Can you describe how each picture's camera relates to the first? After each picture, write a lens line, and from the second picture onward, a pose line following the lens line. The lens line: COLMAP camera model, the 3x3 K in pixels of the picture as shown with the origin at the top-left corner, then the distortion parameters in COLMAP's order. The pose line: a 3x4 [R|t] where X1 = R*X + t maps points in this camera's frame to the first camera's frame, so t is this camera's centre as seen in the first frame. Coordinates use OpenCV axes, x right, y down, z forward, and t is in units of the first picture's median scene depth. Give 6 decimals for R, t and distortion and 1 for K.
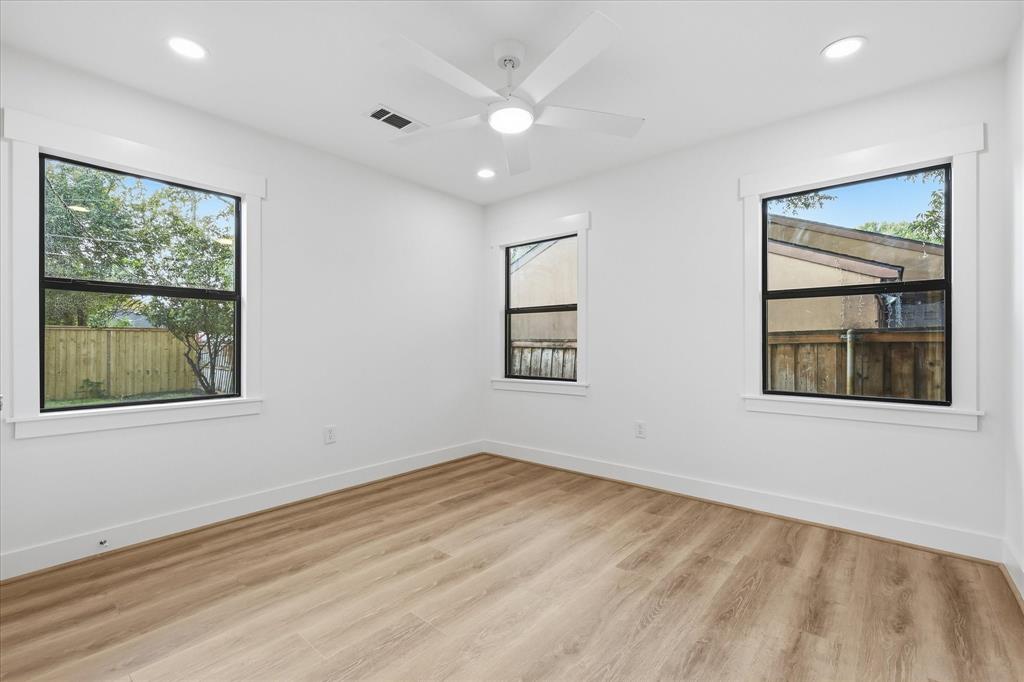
lens RADIAL K [[451.4, 0, 511.3], [0, 451.4, 342.4], [0, 0, 1]] dist [0.001028, 0.000214]
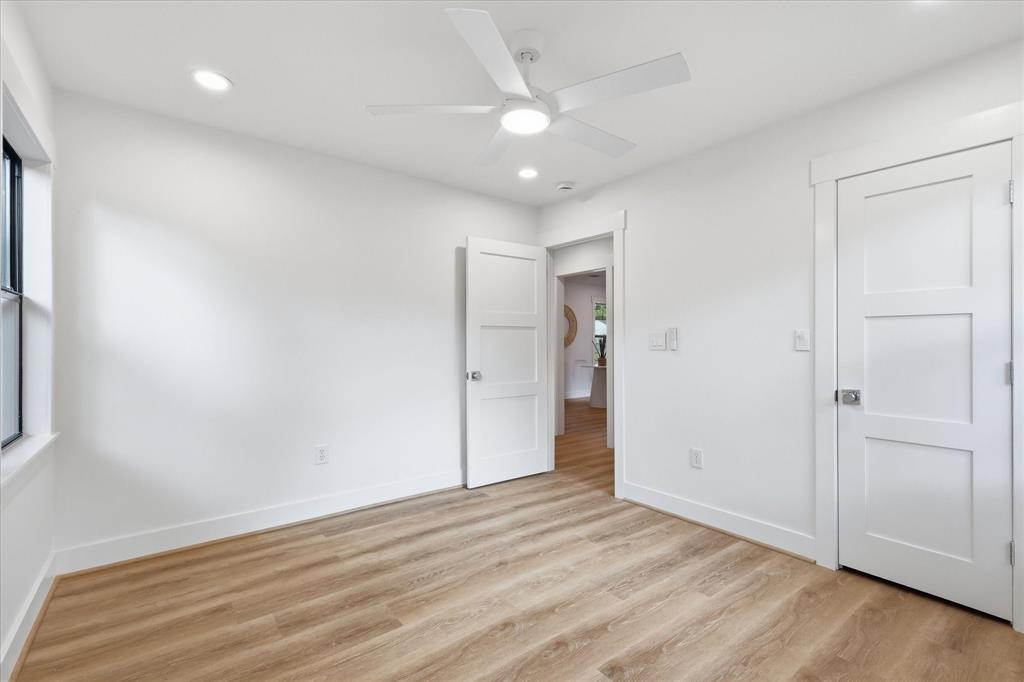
lens RADIAL K [[451.4, 0, 511.3], [0, 451.4, 342.4], [0, 0, 1]] dist [0.001028, 0.000214]
pose [[-0.979348, 0.003790, 0.202148, -0.153265], [0.002398, 0.999972, -0.007132, -0.040123], [-0.202169, -0.006500, -0.979329, 1.845480]]
